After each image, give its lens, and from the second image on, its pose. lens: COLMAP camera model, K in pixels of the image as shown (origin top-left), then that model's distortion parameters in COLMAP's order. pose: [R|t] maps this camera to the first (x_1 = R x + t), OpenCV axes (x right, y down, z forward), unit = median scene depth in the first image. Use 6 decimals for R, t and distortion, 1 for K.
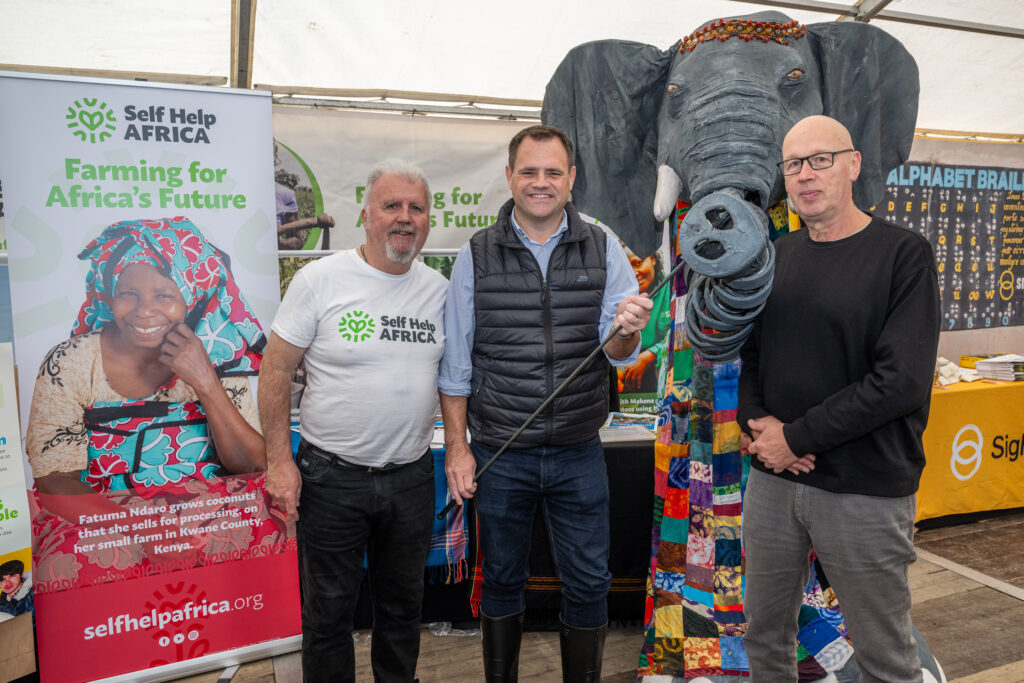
lens RADIAL K [[821.9, 0, 512.4], [0, 821.9, 340.3], [0, 0, 1]] dist [-0.010164, -0.004105]
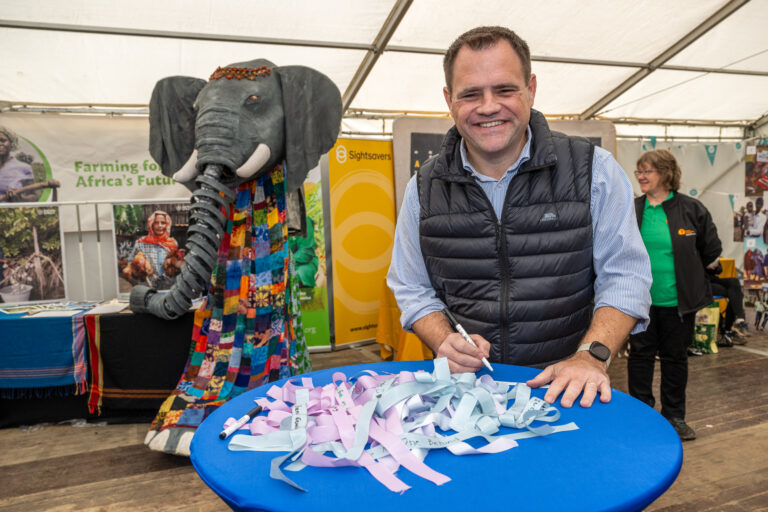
lens RADIAL K [[650.3, 0, 384.1], [0, 650.3, 256.9], [0, 0, 1]] dist [-0.011926, 0.007783]
pose [[0.999606, -0.023856, 0.014785, 0.565921], [0.024071, 0.999604, -0.014544, 0.043729], [-0.014433, 0.014894, 0.999785, -0.381846]]
